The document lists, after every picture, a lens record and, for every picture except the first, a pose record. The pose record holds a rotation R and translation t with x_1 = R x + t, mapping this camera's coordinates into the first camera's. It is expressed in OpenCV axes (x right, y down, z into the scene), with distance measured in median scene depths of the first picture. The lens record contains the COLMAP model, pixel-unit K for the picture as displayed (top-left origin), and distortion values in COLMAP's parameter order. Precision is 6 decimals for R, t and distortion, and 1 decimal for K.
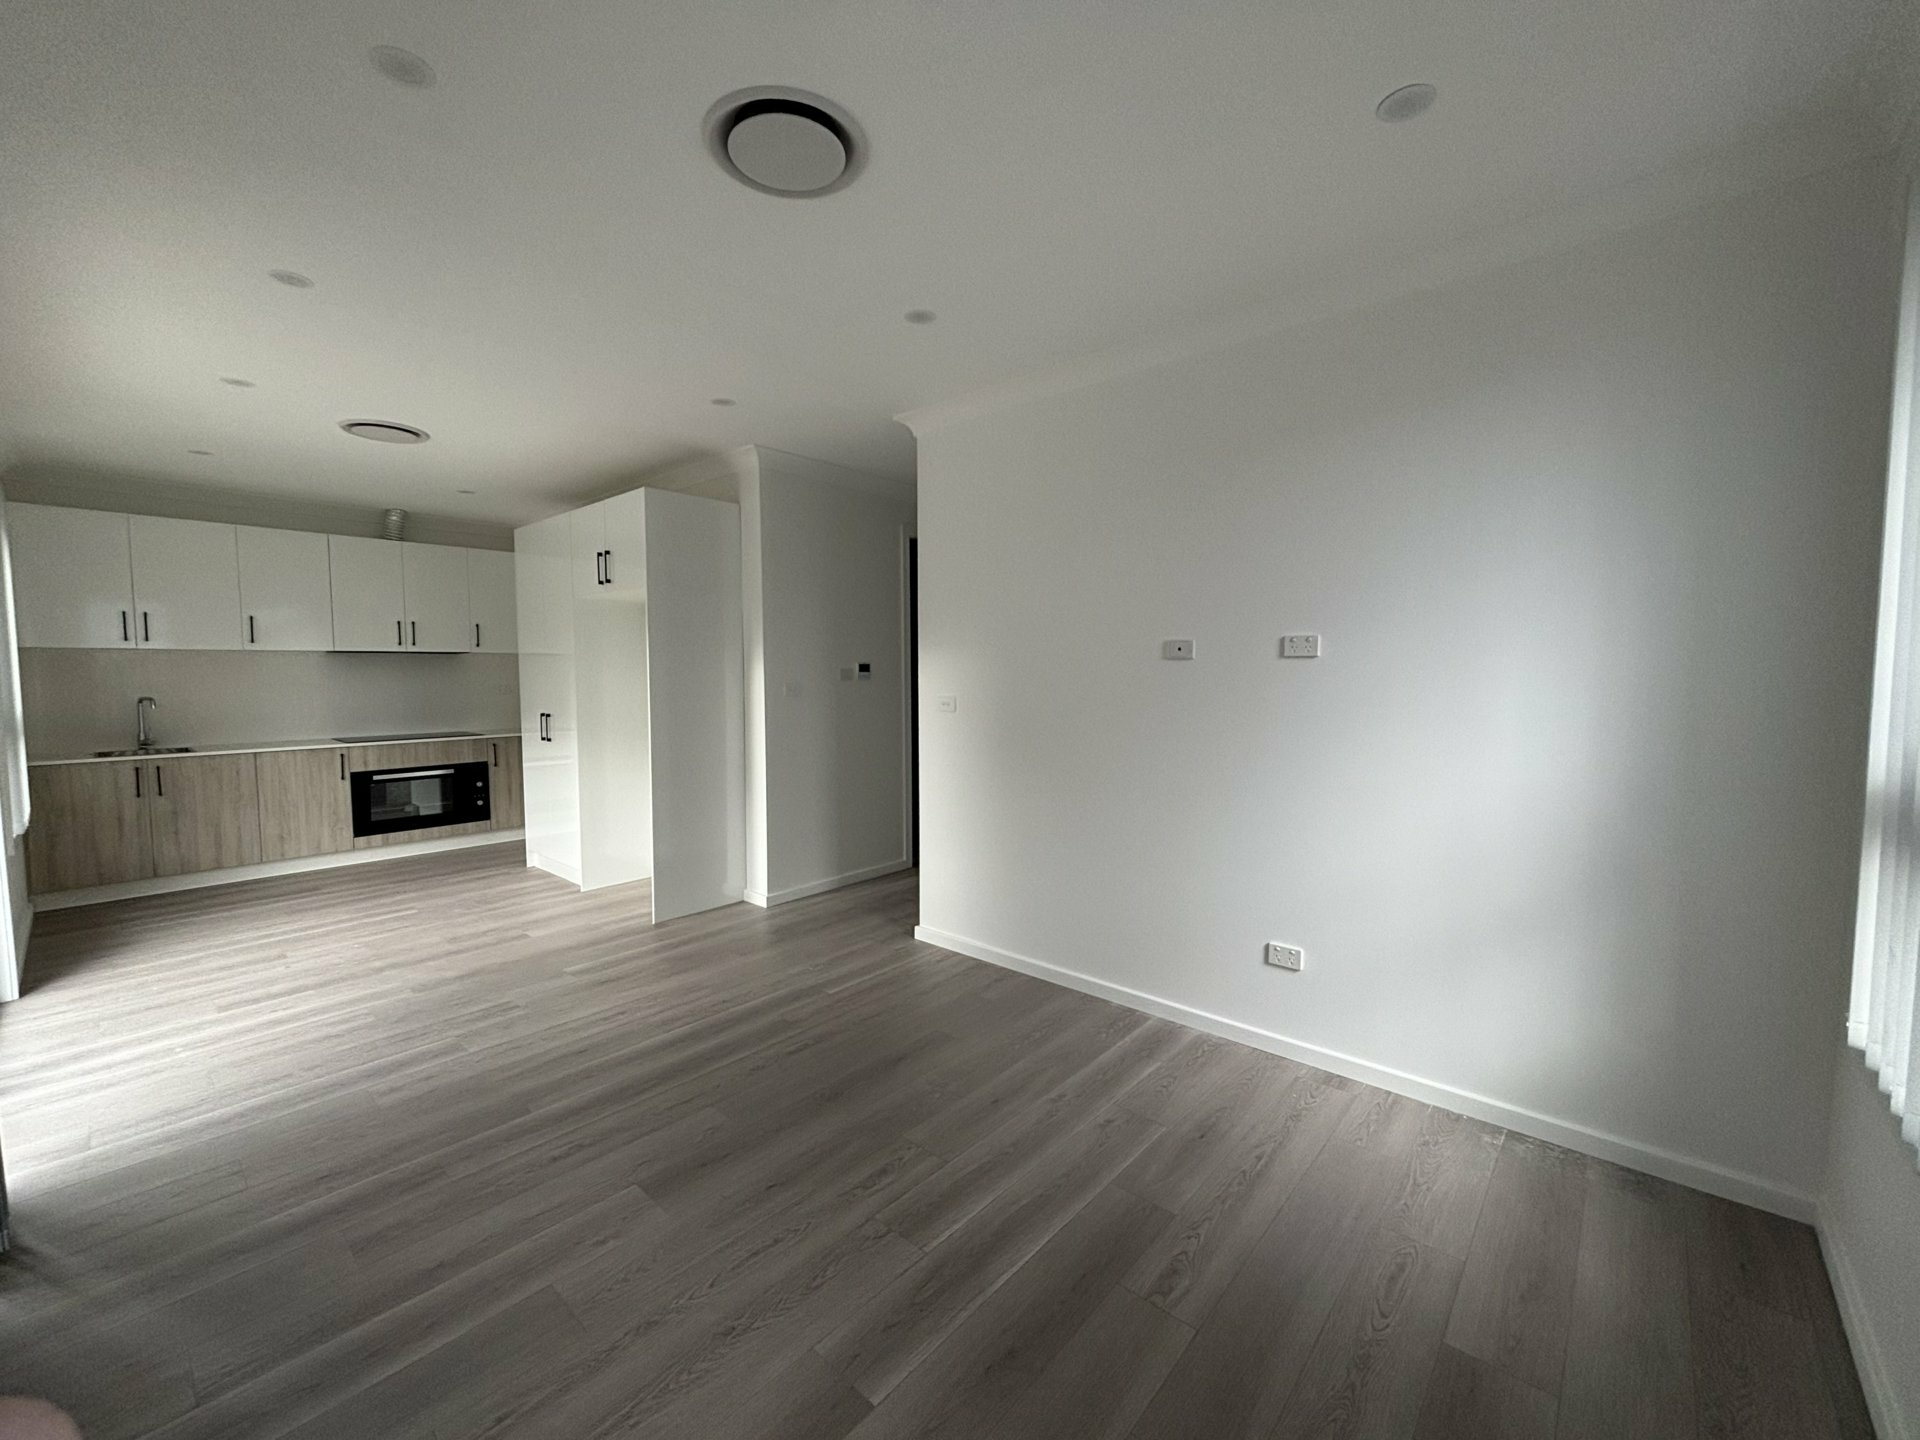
lens RADIAL K [[785.4, 0, 959.7], [0, 785.4, 717.6], [0, 0, 1]] dist [-0.001027, 0.001653]
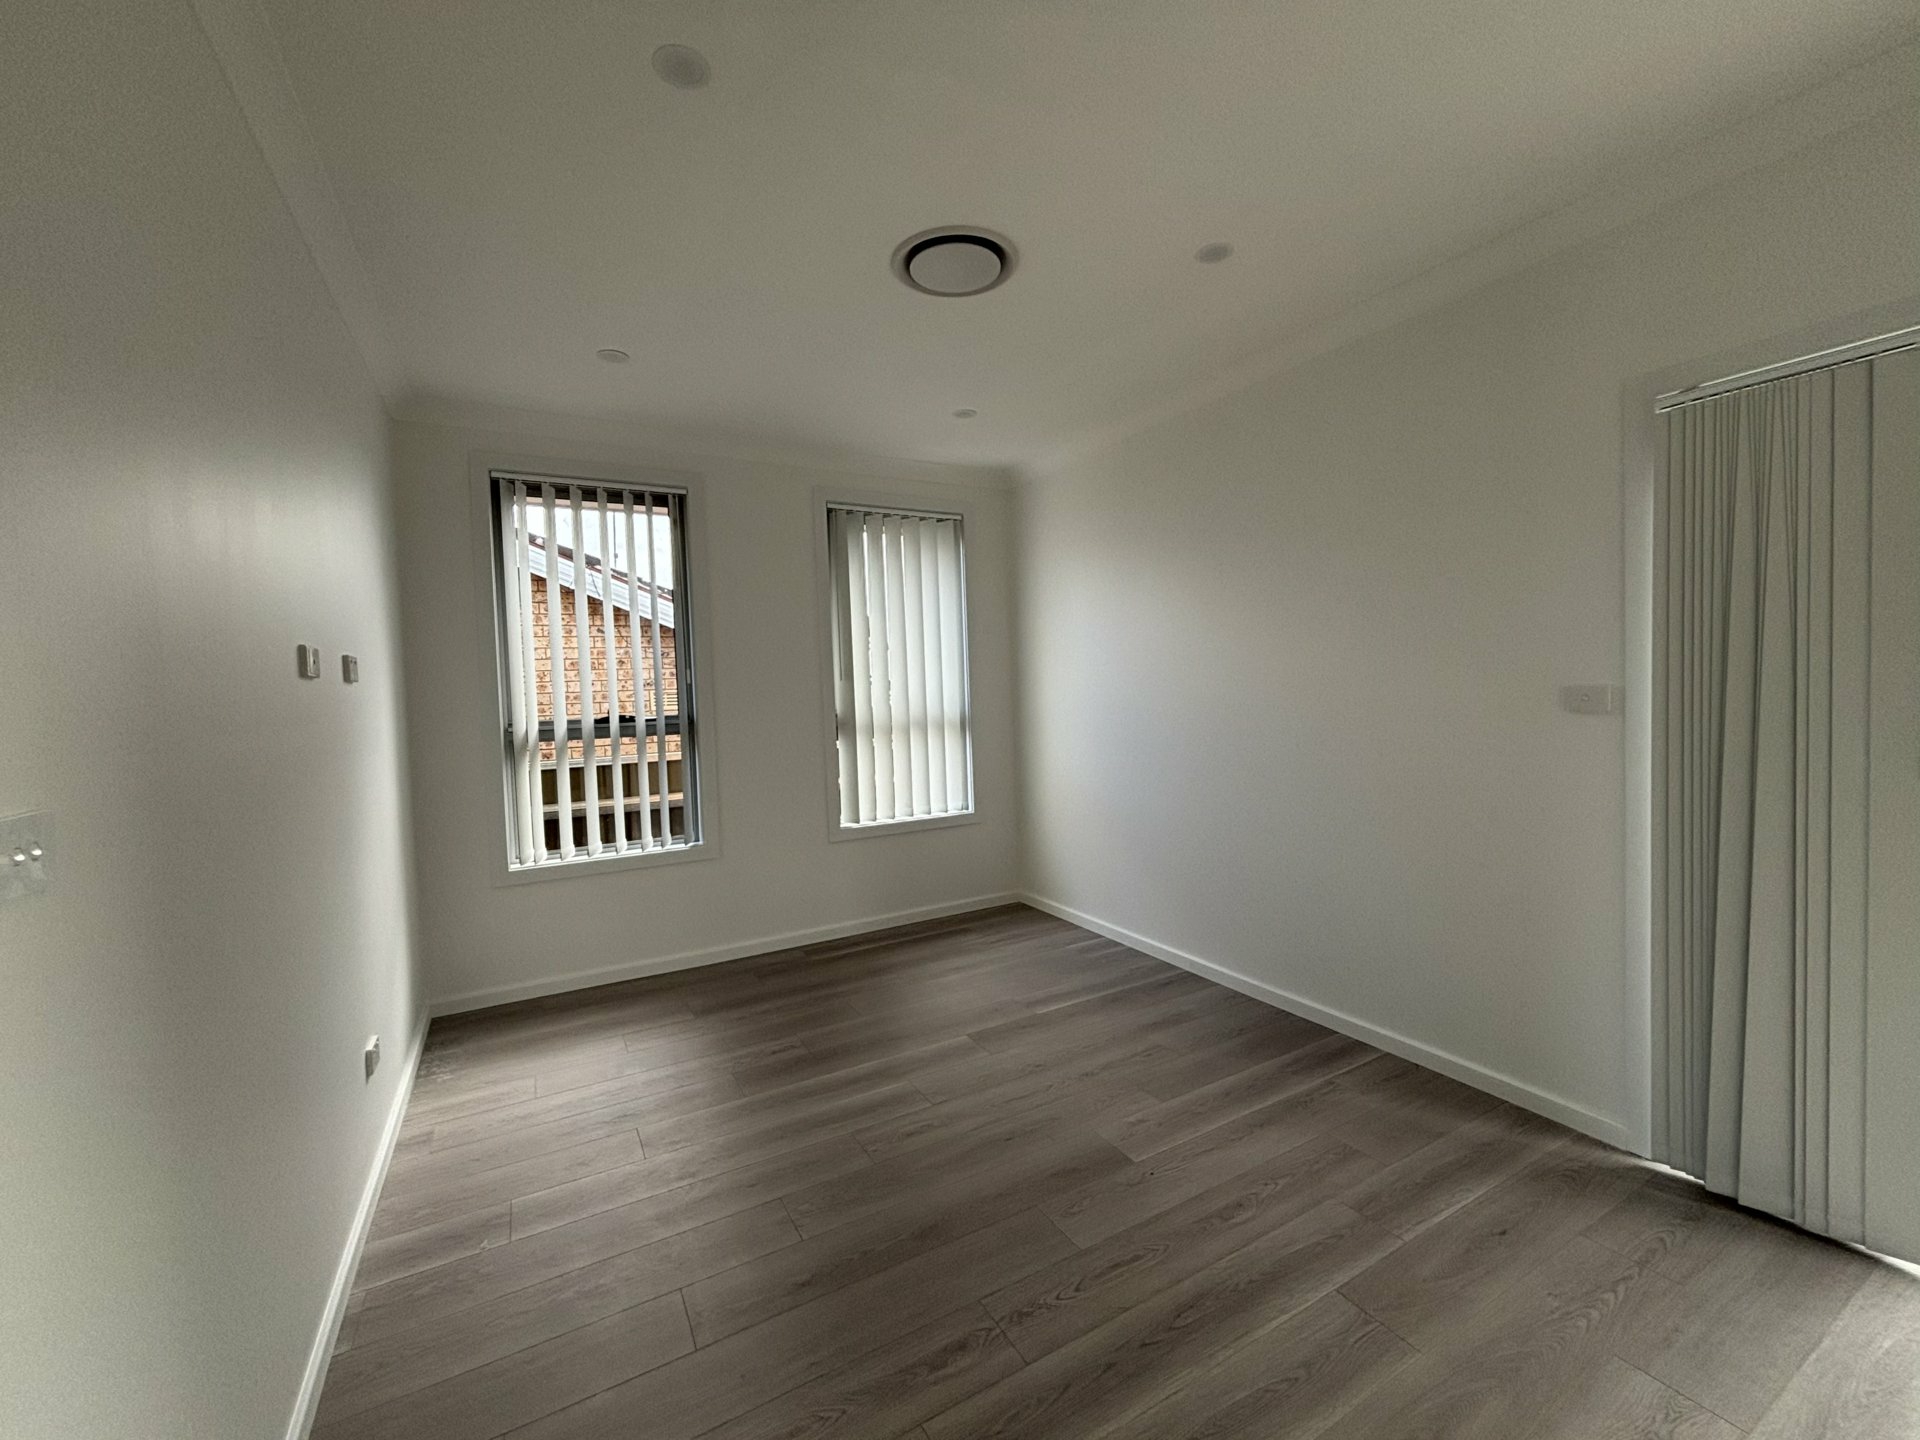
lens RADIAL K [[785.4, 0, 959.7], [0, 785.4, 719.2], [0, 0, 1]] dist [-0.001027, 0.001653]
pose [[-0.944708, 0.019771, 0.327315, -0.274474], [0.053027, 0.994254, 0.092993, -0.049357], [-0.323596, 0.105208, -0.940328, 1.001937]]
